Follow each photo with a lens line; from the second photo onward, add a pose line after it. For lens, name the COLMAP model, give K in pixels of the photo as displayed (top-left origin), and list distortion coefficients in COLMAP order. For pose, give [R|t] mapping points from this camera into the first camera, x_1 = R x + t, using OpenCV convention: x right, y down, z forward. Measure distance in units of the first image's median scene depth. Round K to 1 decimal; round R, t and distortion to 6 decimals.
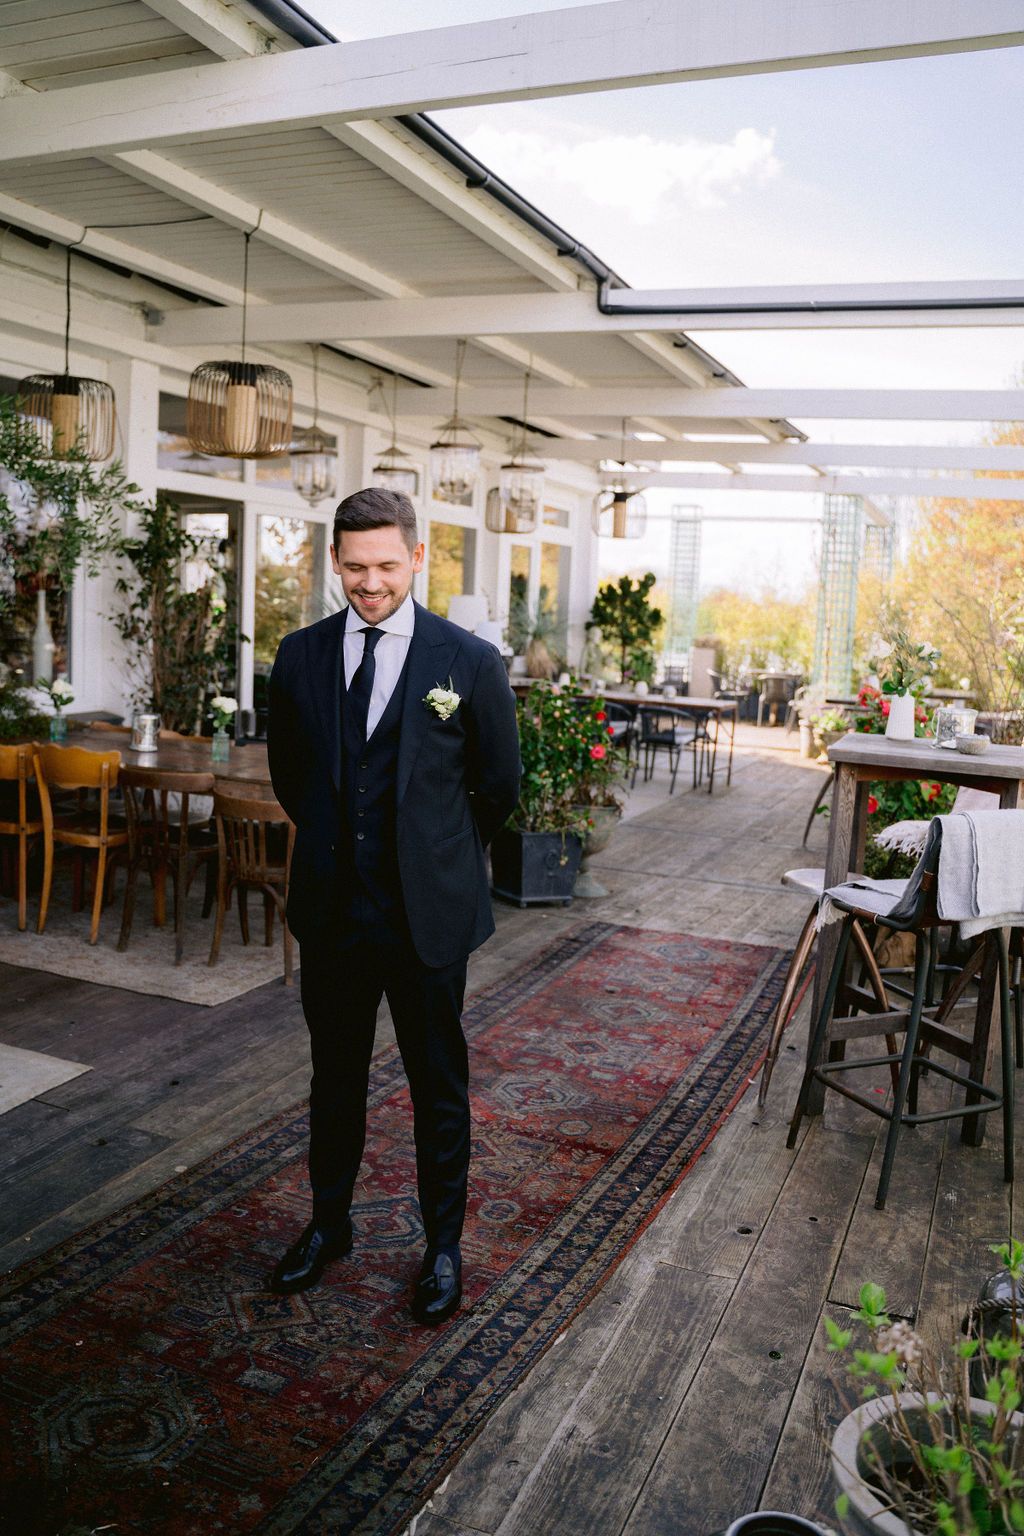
lens RADIAL K [[1276.9, 0, 497.6], [0, 1276.9, 766.5], [0, 0, 1]] dist [-0.131630, 0.096295]
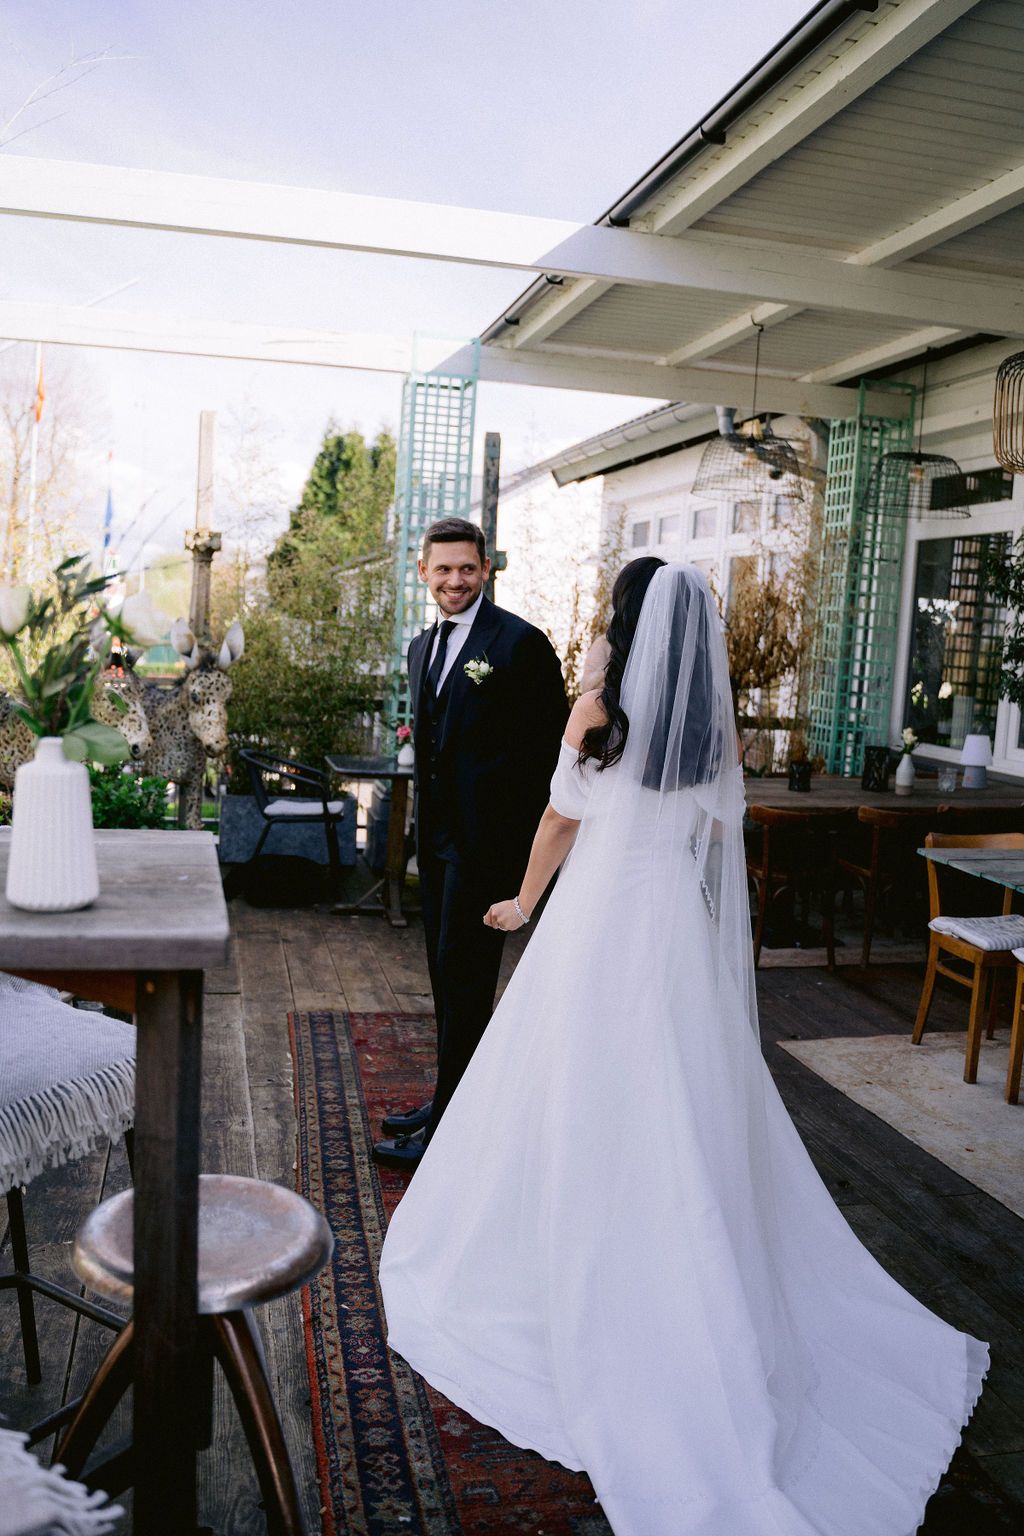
lens RADIAL K [[1276.9, 0, 519.7], [0, 1276.9, 773.5], [0, 0, 1]] dist [-0.131630, 0.096295]
pose [[-0.796751, -0.044045, -0.602700, 0.406869], [-0.192921, 0.963691, 0.184610, -0.124705], [0.572686, 0.263362, -0.776319, 1.255376]]
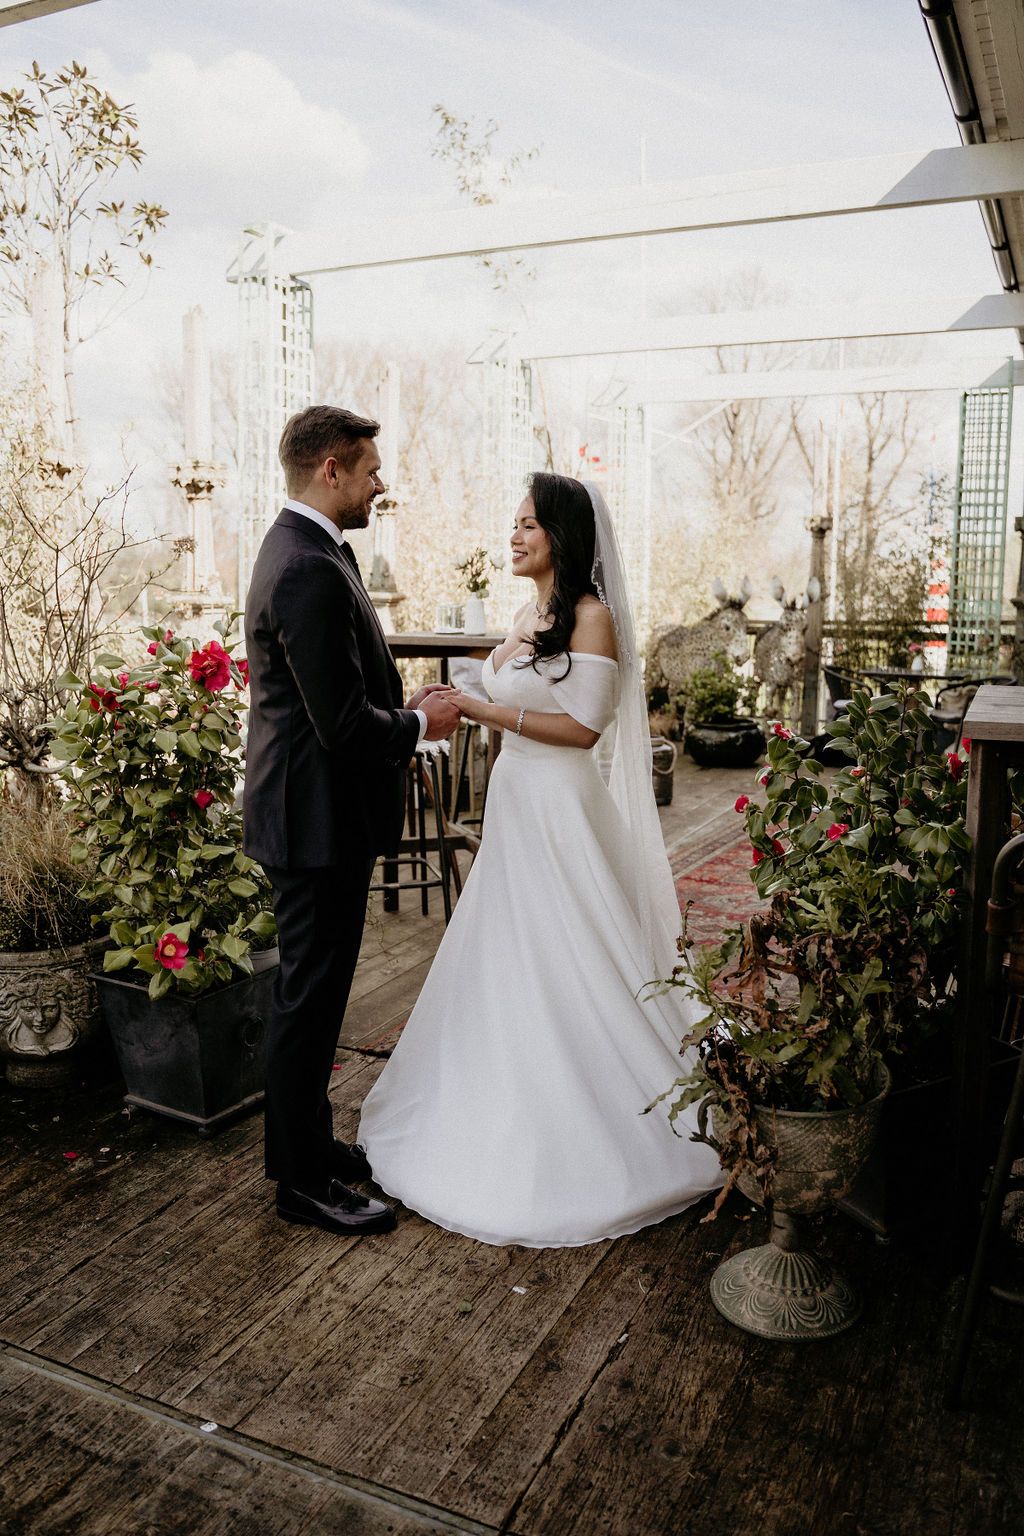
lens RADIAL K [[1276.9, 0, 507.5], [0, 1276.9, 777.2], [0, 0, 1]] dist [-0.131630, 0.096295]
pose [[-0.997157, -0.073642, 0.015981, 0.259451], [-0.065772, 0.954035, 0.292389, -0.240497], [-0.036779, 0.290507, -0.956166, 2.141632]]
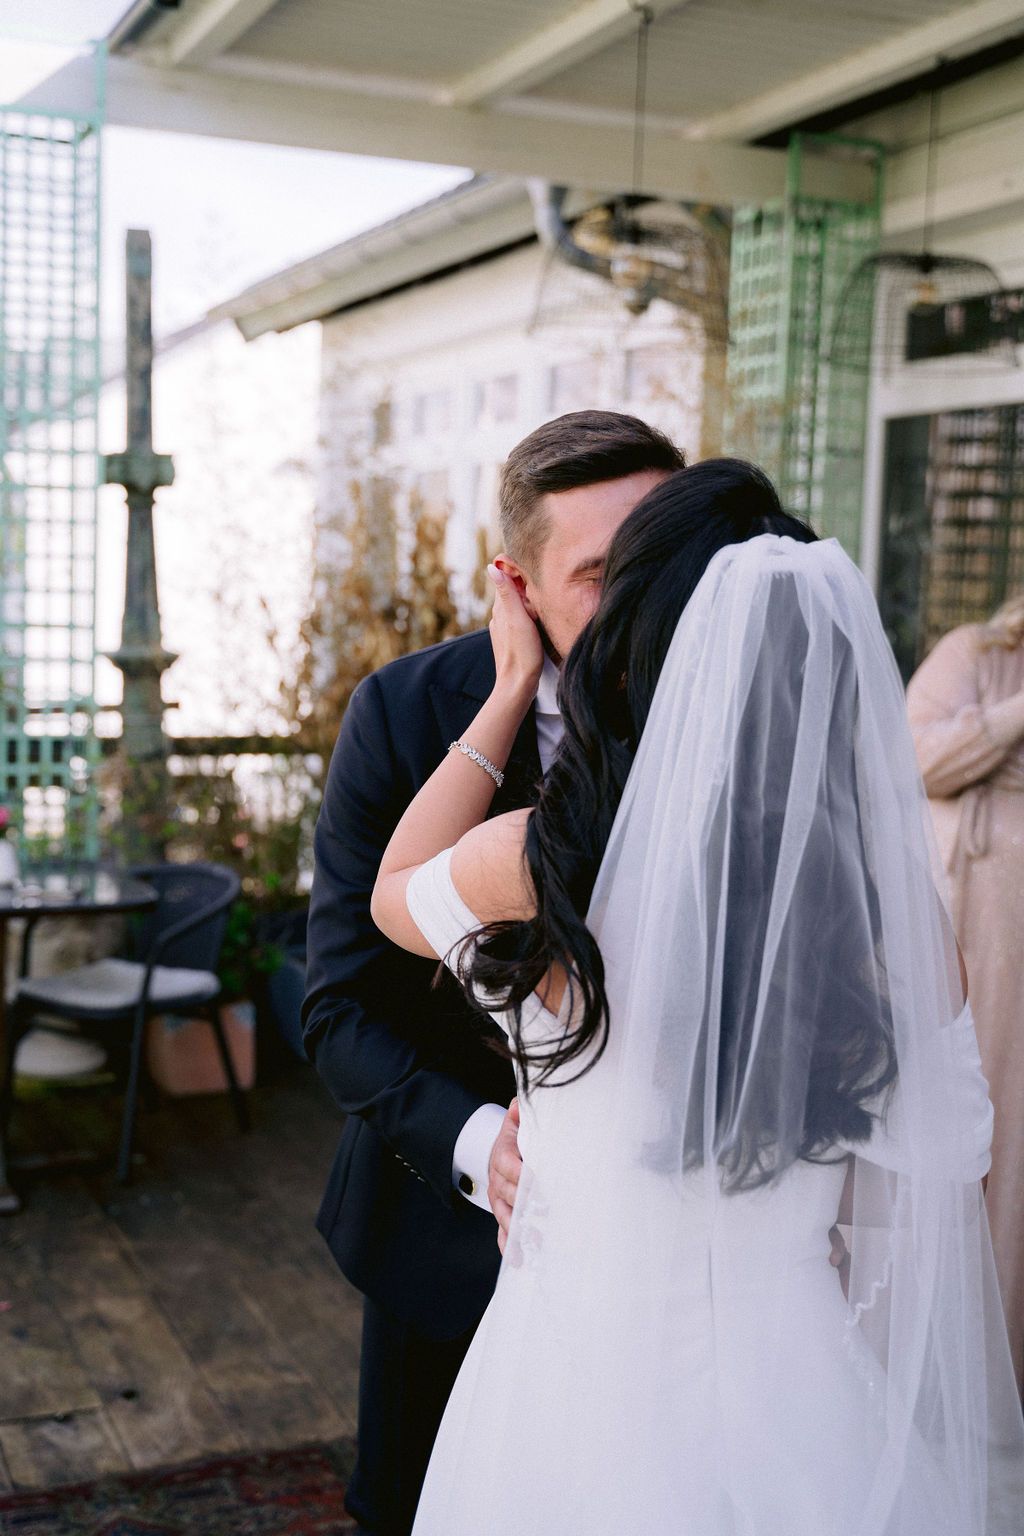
lens RADIAL K [[1842.9, 0, 508.9], [0, 1842.9, 780.5], [0, 0, 1]] dist [0.018537, 0.000000]
pose [[-0.681292, -0.005440, -0.731992, 0.204745], [-0.175234, 0.972109, 0.155873, -0.112596], [0.710728, 0.234465, -0.663243, 0.934712]]
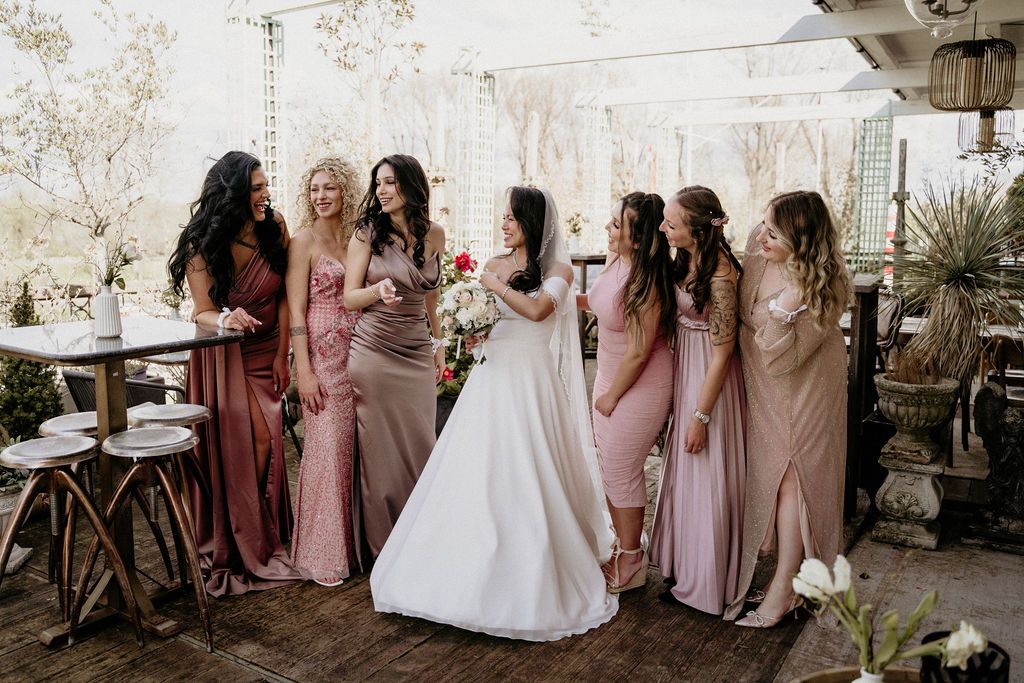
lens RADIAL K [[861.4, 0, 513.6], [0, 861.4, 342.5], [0, 0, 1]] dist [-0.096043, -0.005723]
pose [[-0.988340, -0.090790, 0.122234, 0.215955], [-0.053486, 0.958636, 0.279566, -0.312200], [-0.142560, 0.269769, -0.952314, 2.612491]]
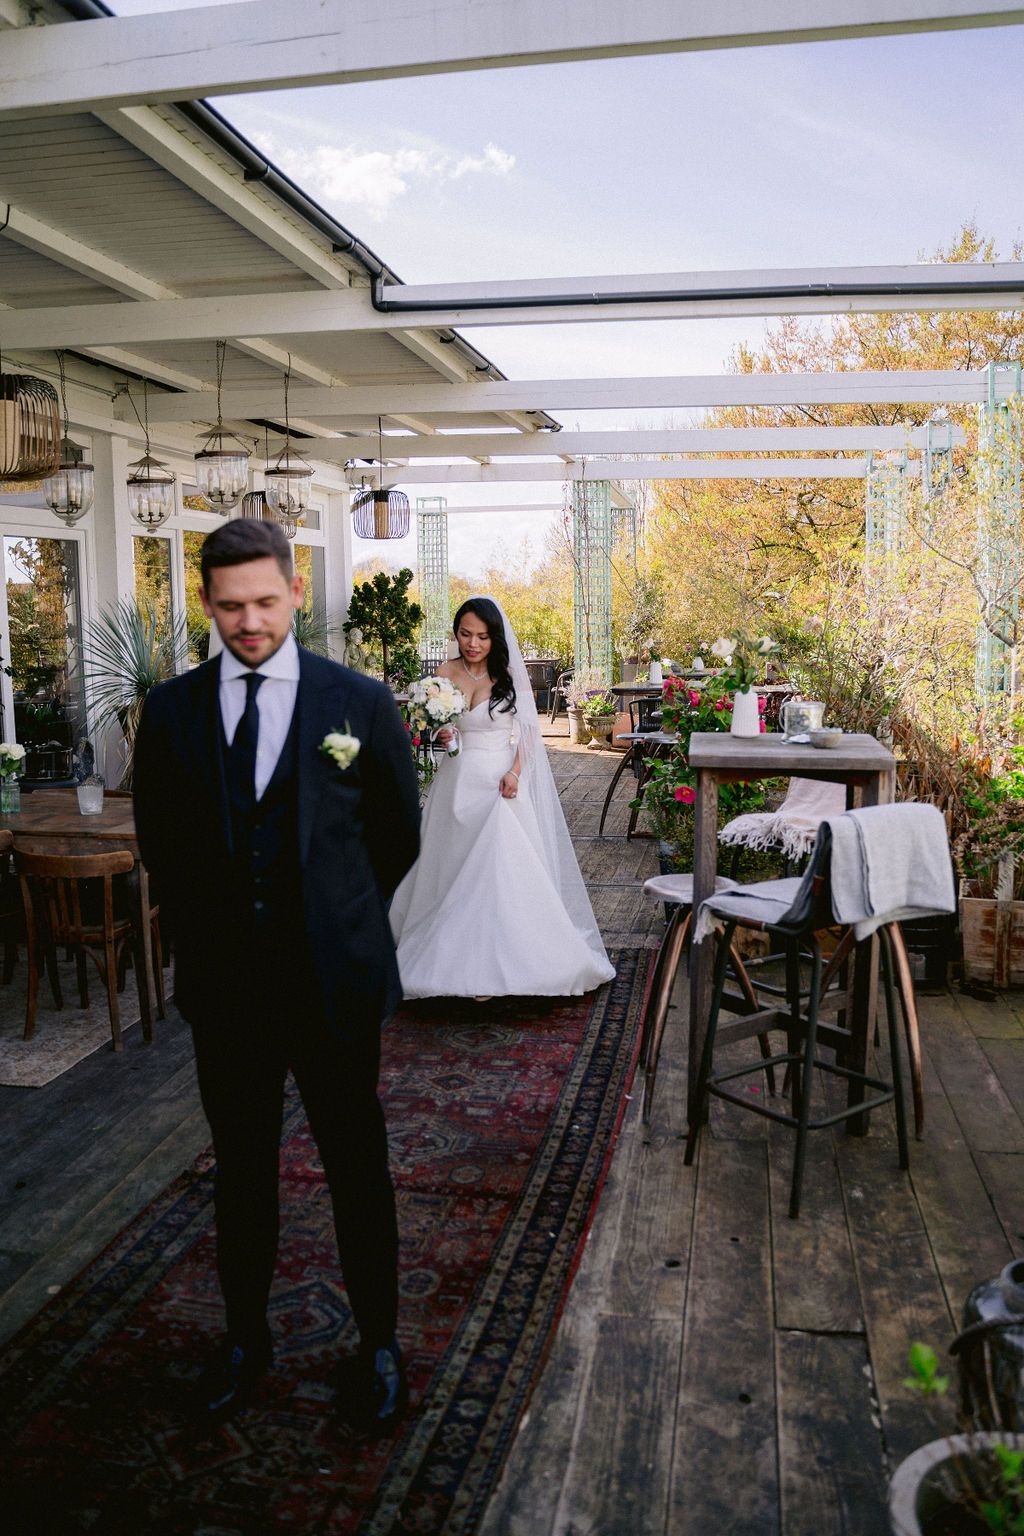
lens RADIAL K [[1276.9, 0, 498.8], [0, 1276.9, 761.9], [0, 0, 1]] dist [-0.131630, 0.096295]
pose [[0.975952, -0.083281, 0.201449, -0.070864], [0.082915, 0.996504, 0.010269, -0.026494], [-0.201600, 0.006681, 0.979445, 0.059698]]
